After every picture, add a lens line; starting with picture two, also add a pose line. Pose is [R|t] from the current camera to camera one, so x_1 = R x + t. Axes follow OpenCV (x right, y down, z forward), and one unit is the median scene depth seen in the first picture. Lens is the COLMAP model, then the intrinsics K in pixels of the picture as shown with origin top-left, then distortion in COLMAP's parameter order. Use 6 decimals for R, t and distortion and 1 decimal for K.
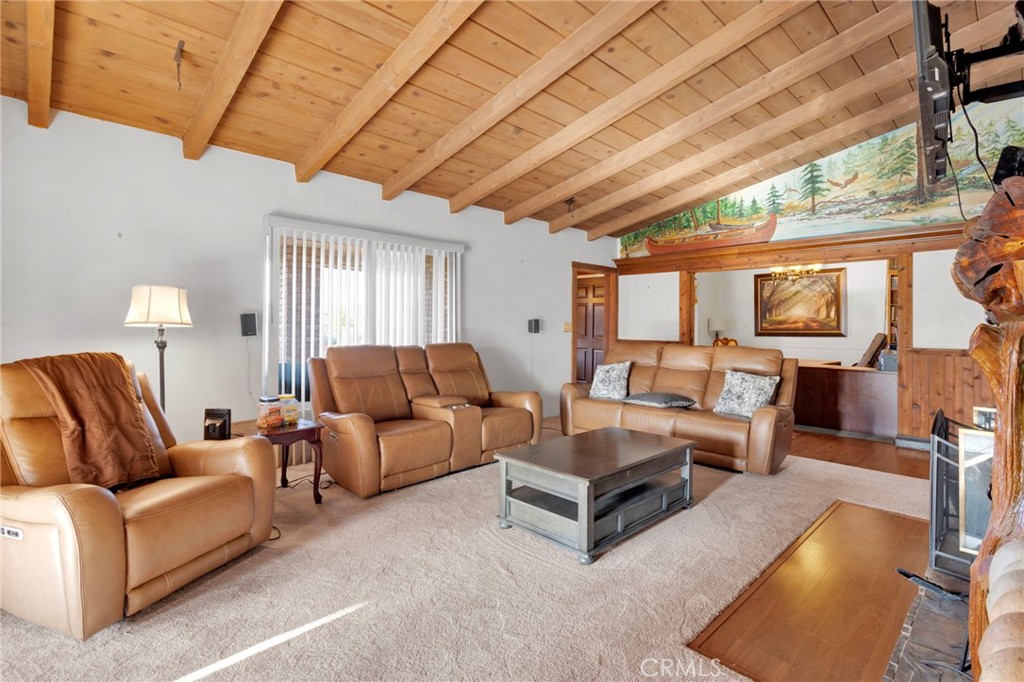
lens RADIAL K [[484.3, 0, 509.4], [0, 484.3, 329.9], [0, 0, 1]] dist [-0.002862, 0.001639]
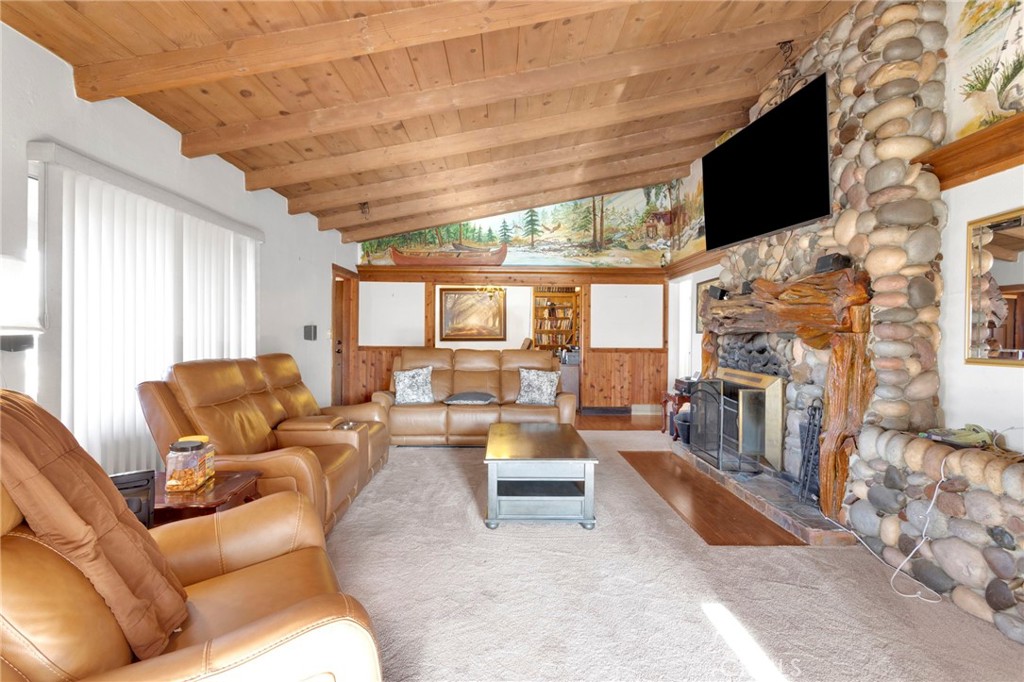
lens RADIAL K [[484.3, 0, 506.2], [0, 484.3, 342.0], [0, 0, 1]] dist [-0.002862, 0.001639]
pose [[0.690397, -0.012120, 0.723329, -0.372632], [0.002305, 0.999891, 0.014554, -0.002693], [-0.723427, -0.008381, 0.690350, 0.134097]]
